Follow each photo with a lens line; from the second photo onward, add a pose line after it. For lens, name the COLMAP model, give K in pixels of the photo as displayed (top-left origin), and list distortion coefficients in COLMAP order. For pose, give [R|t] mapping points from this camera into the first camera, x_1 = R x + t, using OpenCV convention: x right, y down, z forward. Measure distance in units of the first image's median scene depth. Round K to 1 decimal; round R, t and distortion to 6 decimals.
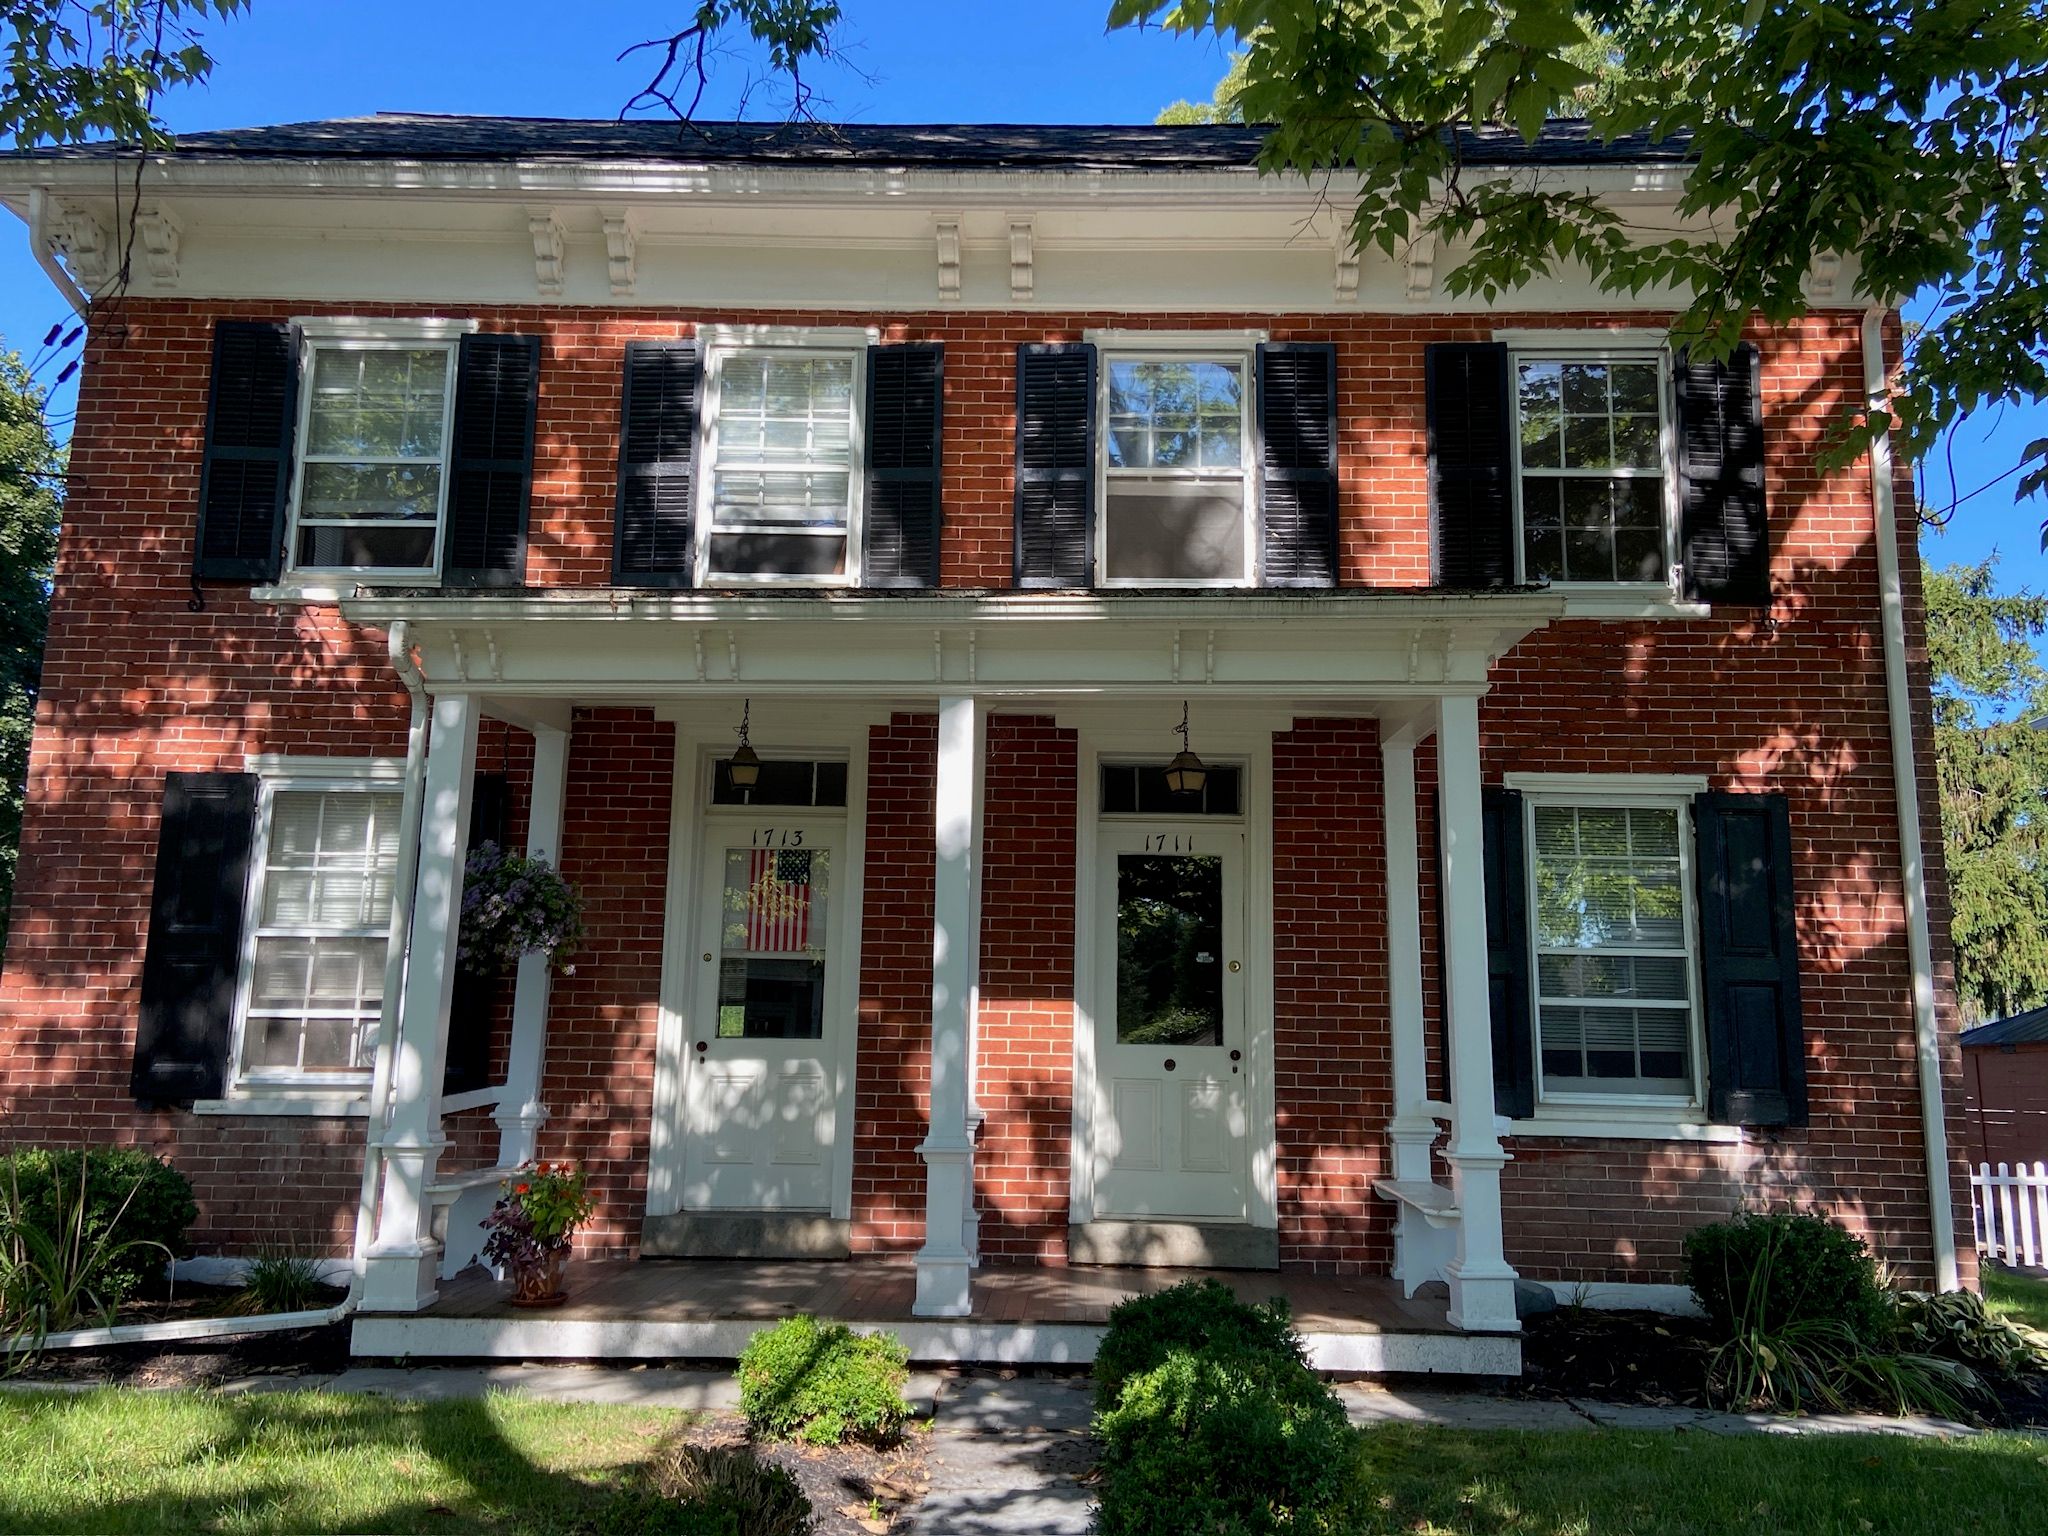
lens RADIAL K [[1700.1, 0, 1018.7], [0, 1700.1, 747.2], [0, 0, 1]] dist [0.068681, -0.073857]
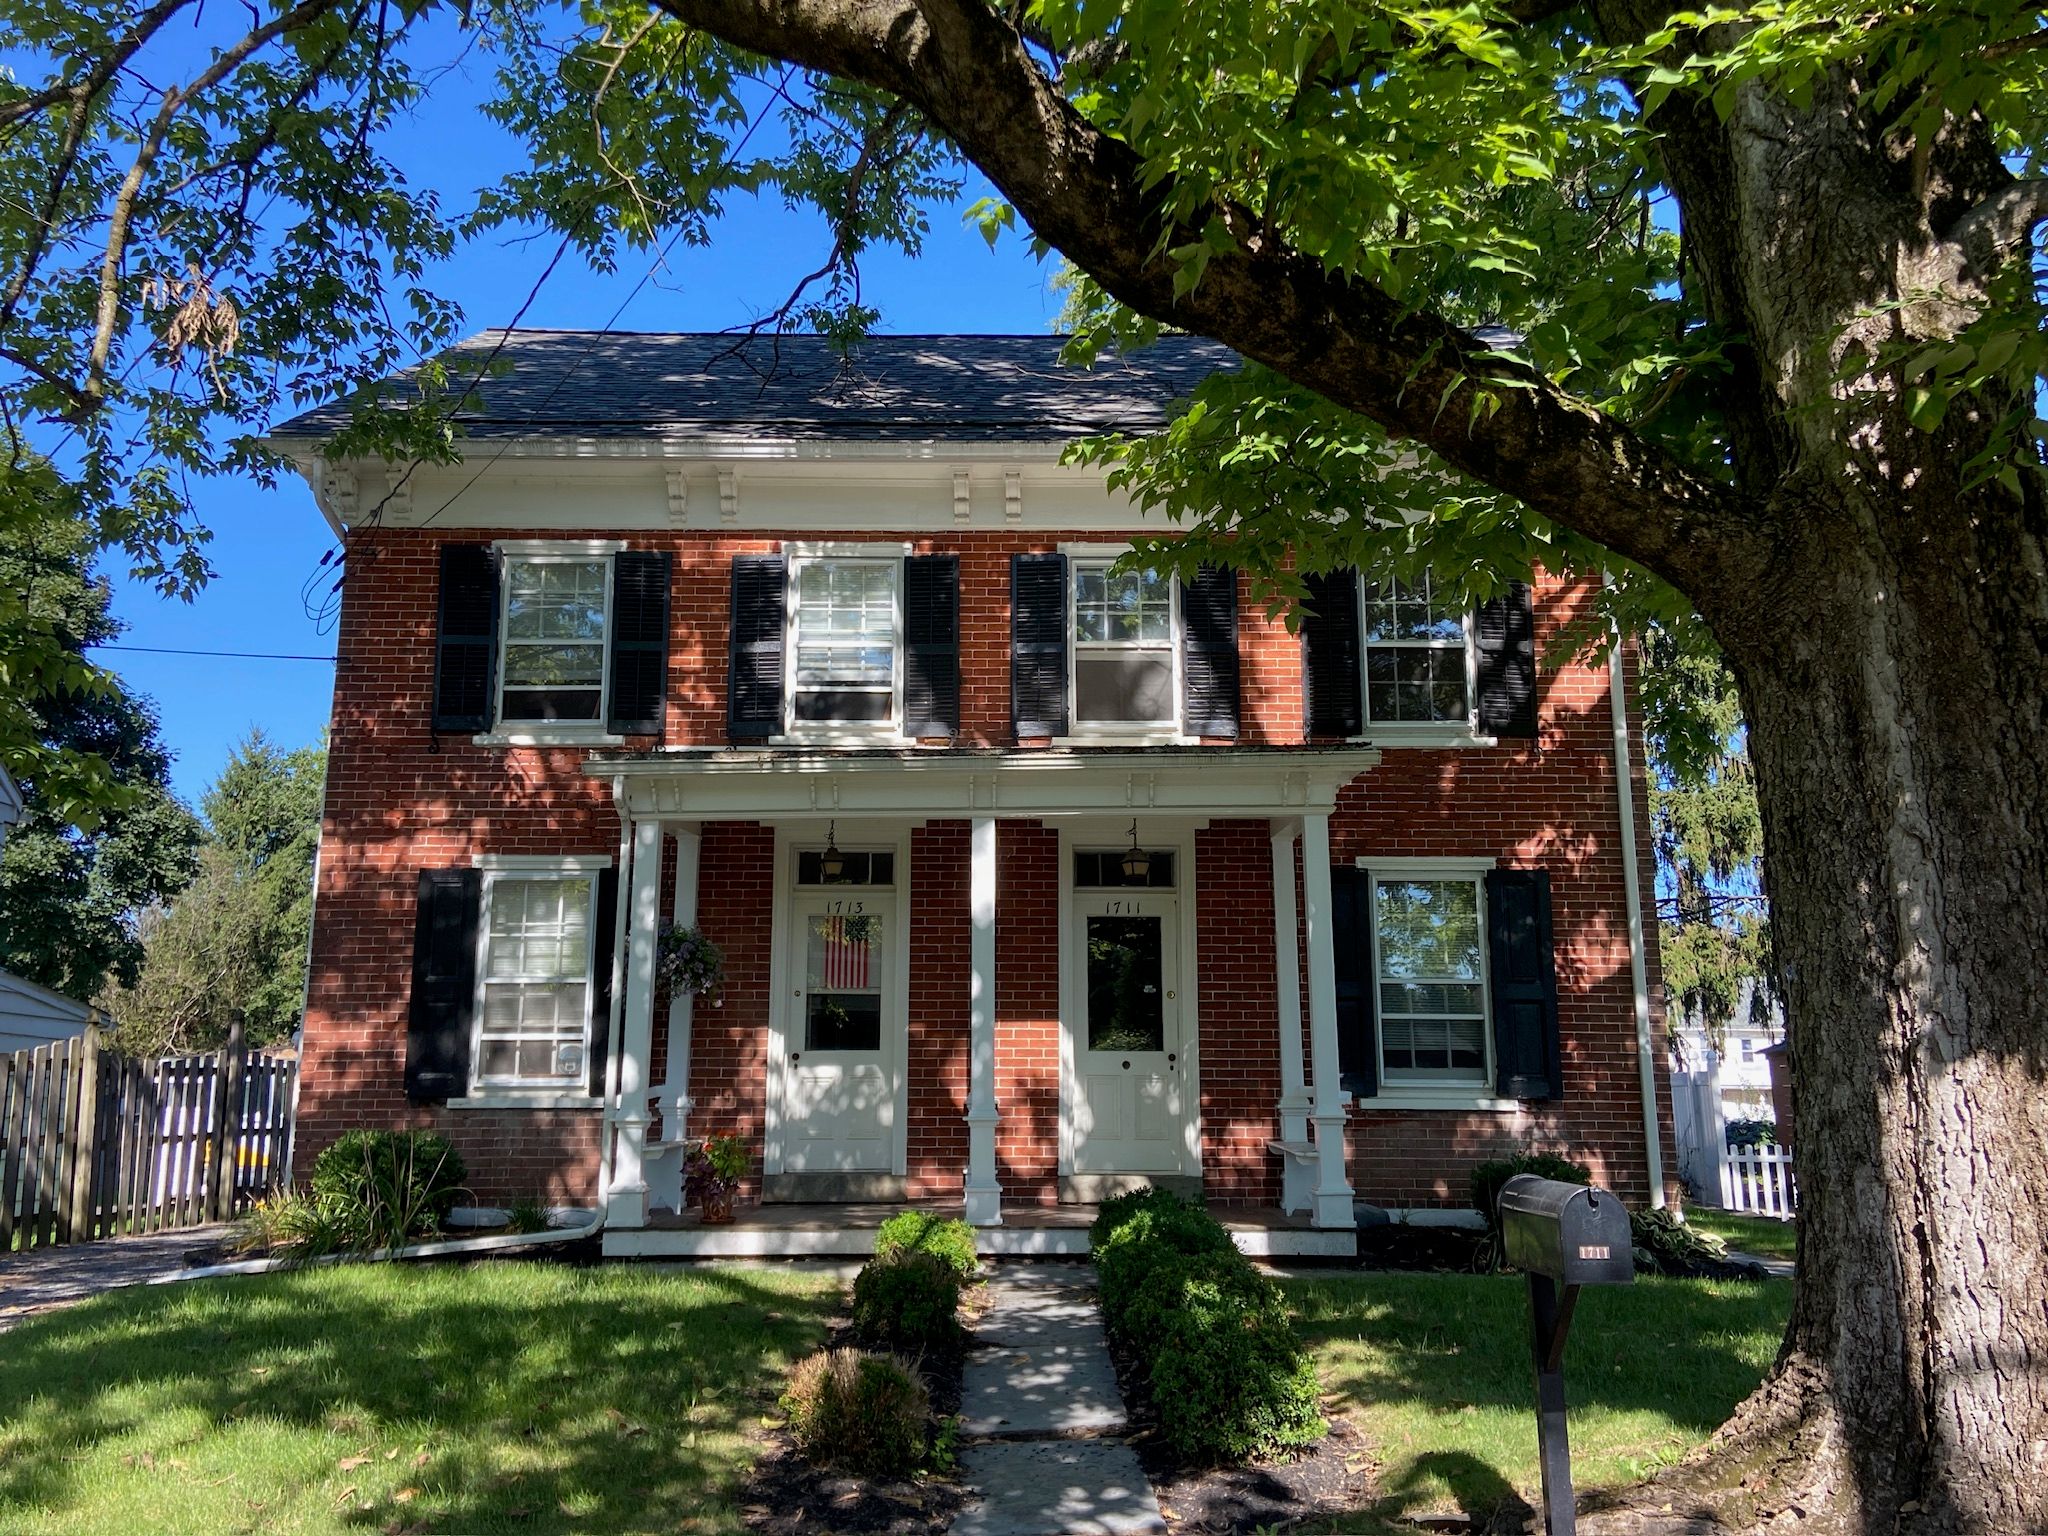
lens RADIAL K [[1700.1, 0, 988.3], [0, 1700.1, 746.3], [0, 0, 1]] dist [0.068681, -0.073857]
pose [[0.999750, -0.011401, 0.019218, -0.051805], [0.011718, 0.999796, -0.016438, -0.058710], [-0.019027, 0.016659, 0.999680, -0.431213]]
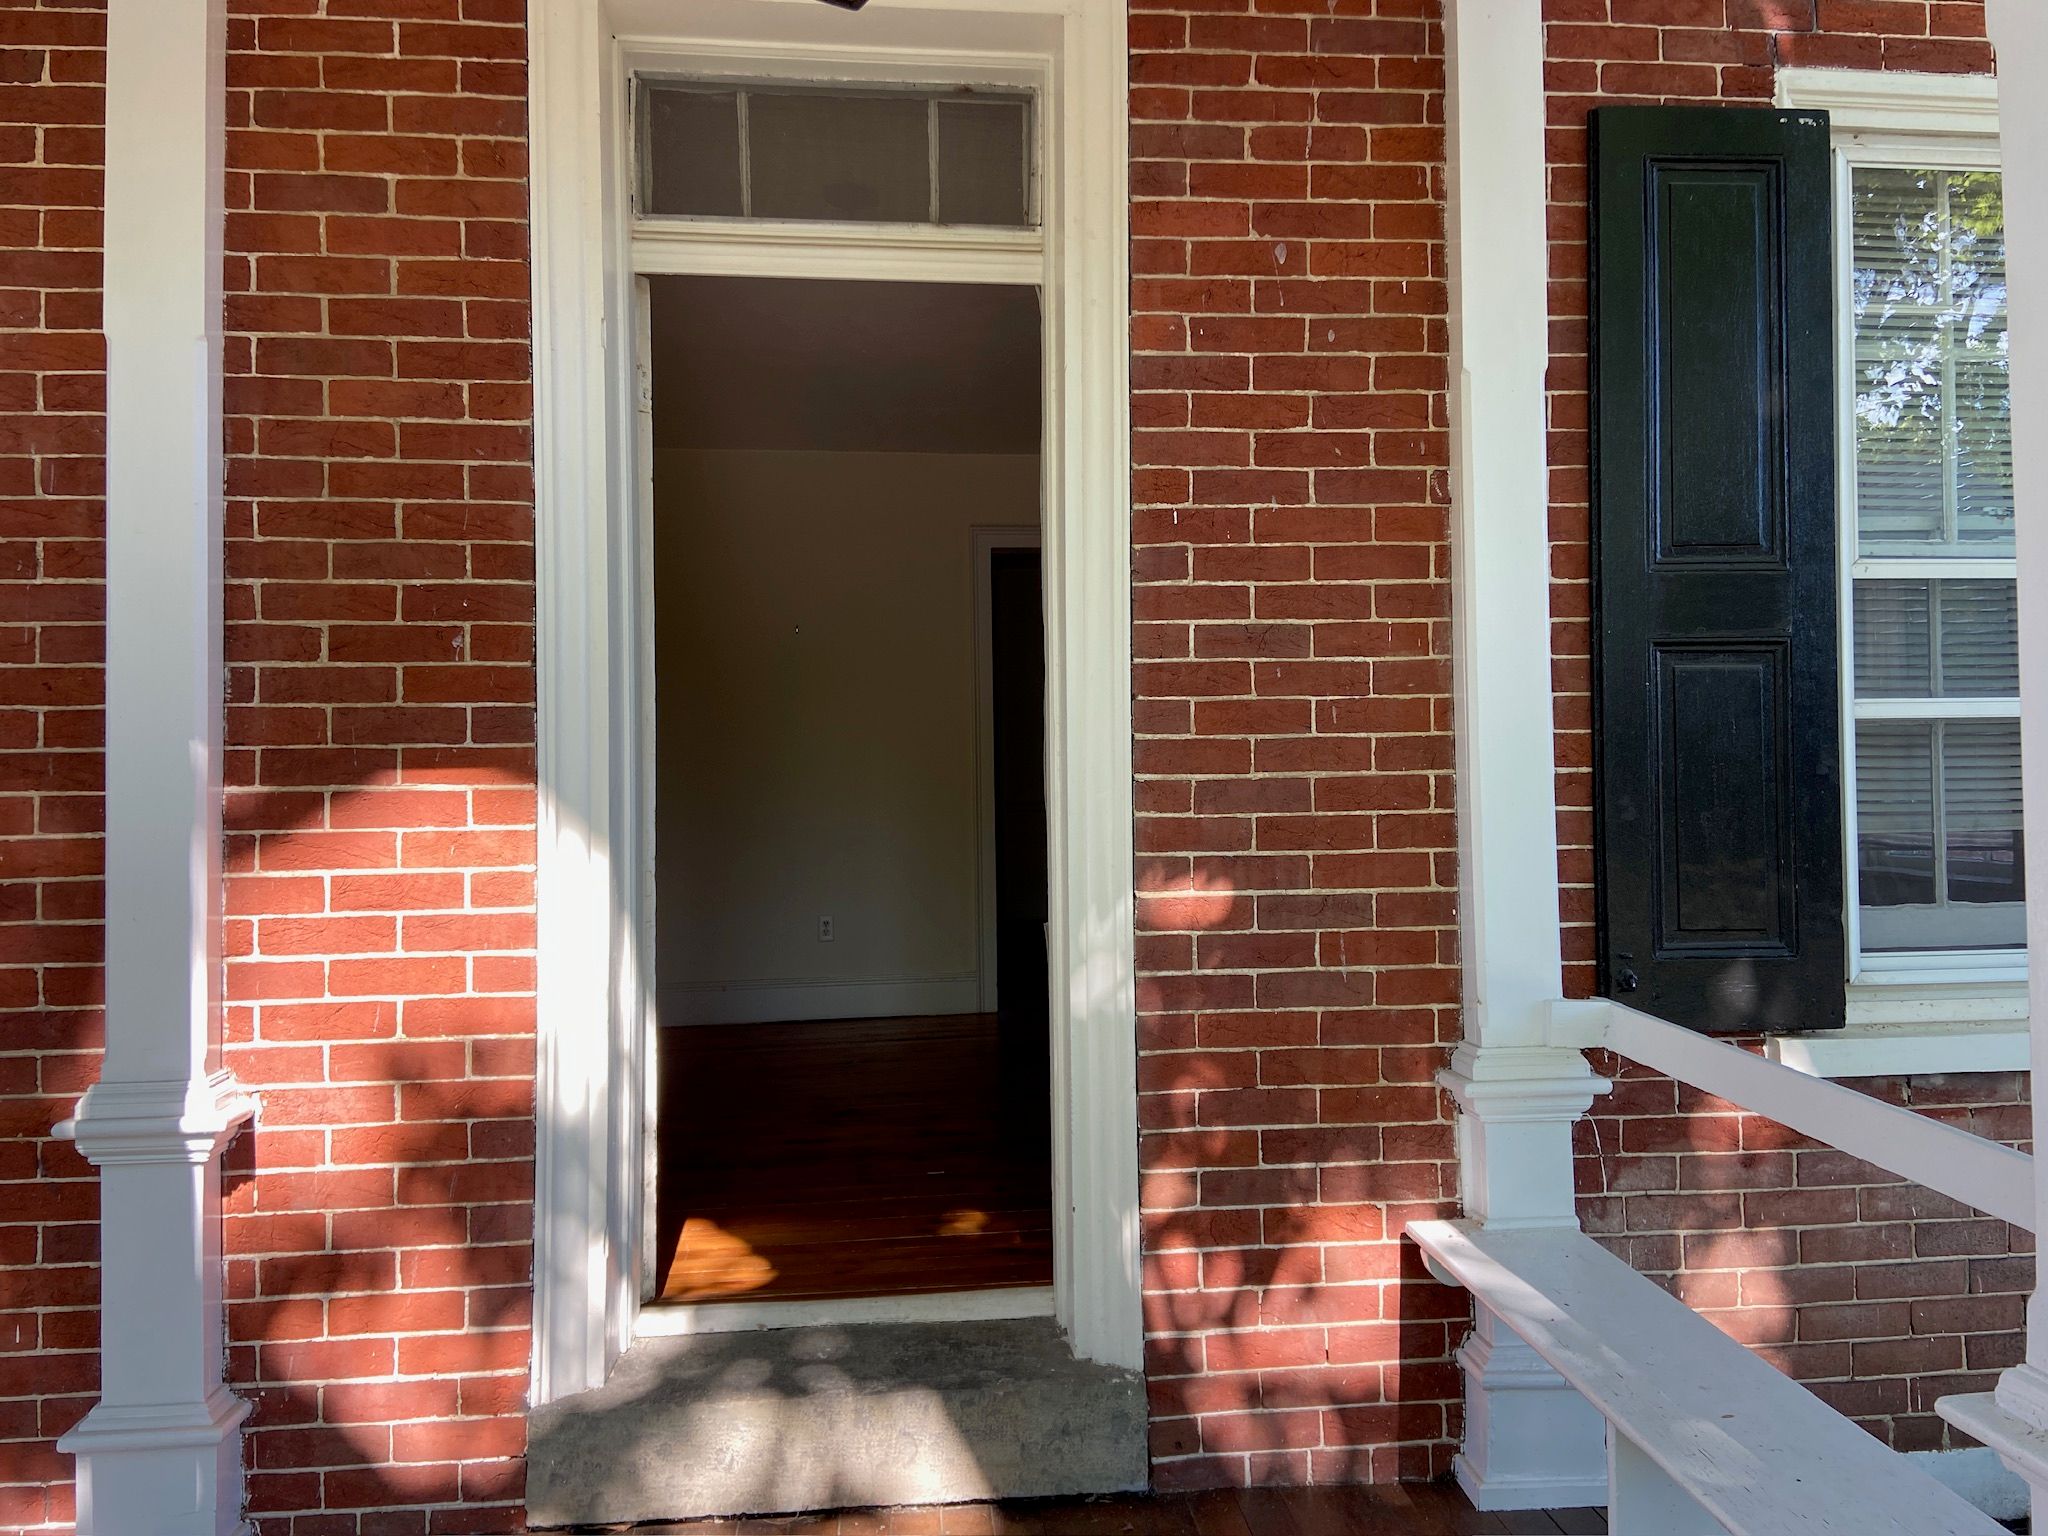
lens RADIAL K [[1547.4, 0, 1033.7], [0, 1547.4, 778.0], [0, 0, 1]] dist [0.051008, -0.007640]
pose [[0.993817, -0.030802, 0.106677, 0.094184], [0.010299, 0.982182, 0.187651, 0.096760], [-0.110556, -0.185392, 0.976426, 0.681084]]
